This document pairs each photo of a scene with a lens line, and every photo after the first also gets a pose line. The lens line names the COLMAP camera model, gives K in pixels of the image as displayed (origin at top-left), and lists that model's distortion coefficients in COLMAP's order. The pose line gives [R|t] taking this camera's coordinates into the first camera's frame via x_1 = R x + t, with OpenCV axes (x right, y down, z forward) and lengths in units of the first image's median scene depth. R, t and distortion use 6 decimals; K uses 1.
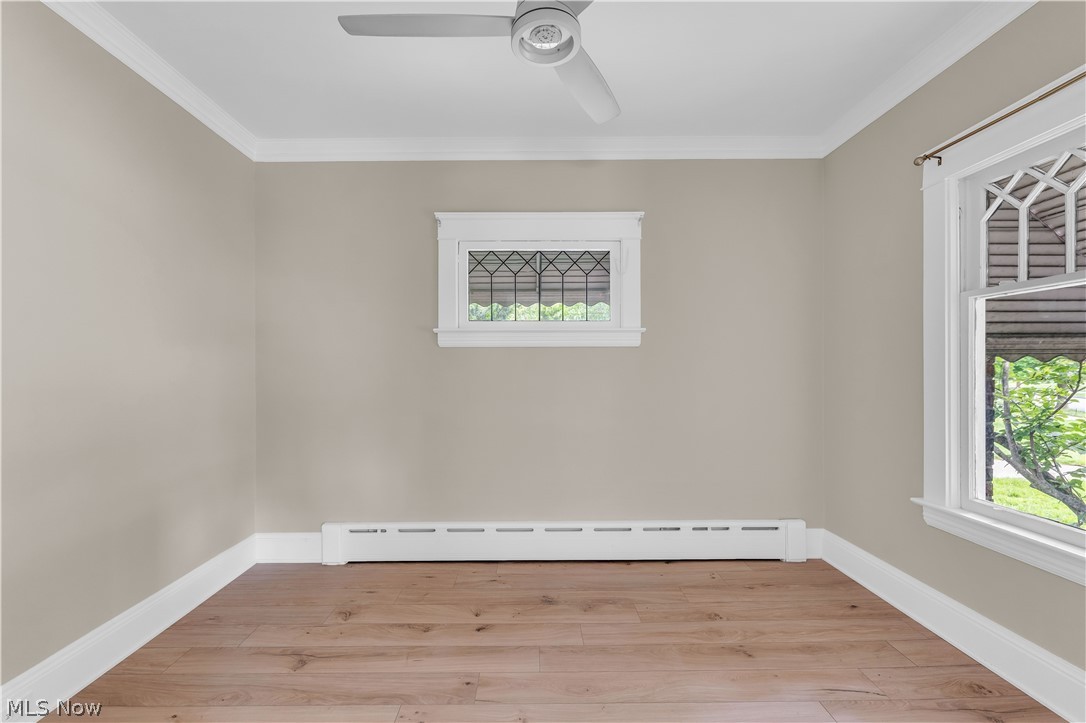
lens RADIAL K [[436.6, 0, 538.4], [0, 436.6, 366.6], [0, 0, 1]] dist [-0.005225, -0.000458]
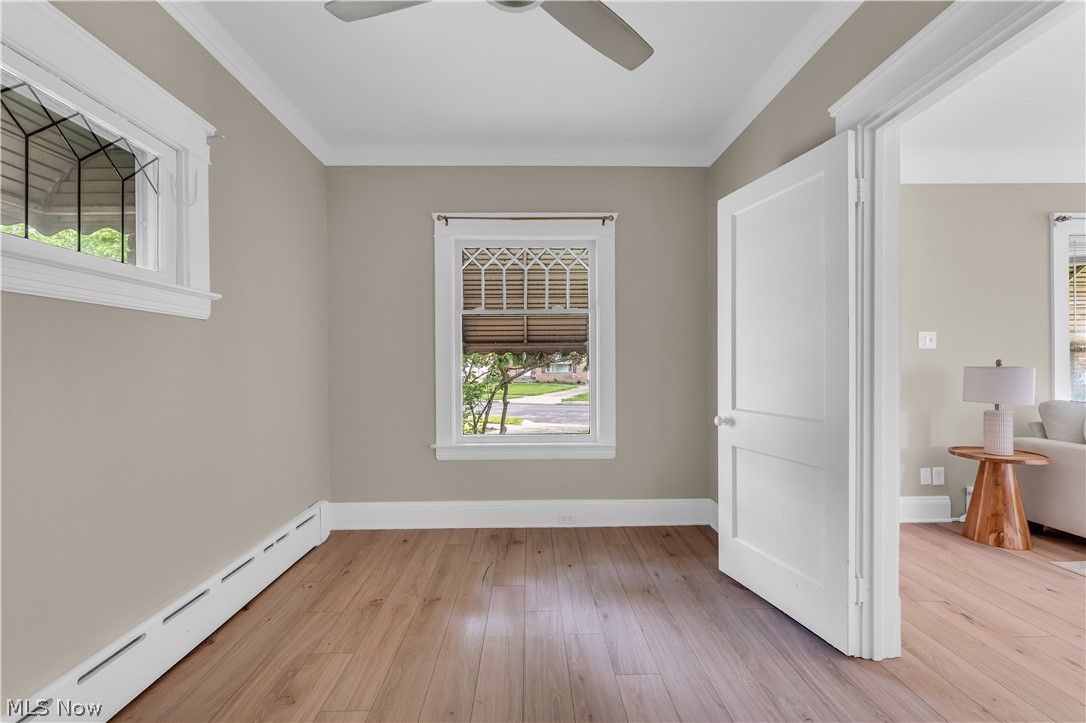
lens RADIAL K [[436.6, 0, 518.4], [0, 436.6, 366.6], [0, 0, 1]] dist [-0.005225, -0.000458]
pose [[0.021431, 0.005839, 0.999753, -0.578893], [0.006761, 0.999959, -0.005985, 0.045889], [-0.999747, 0.006887, 0.021391, 0.649828]]
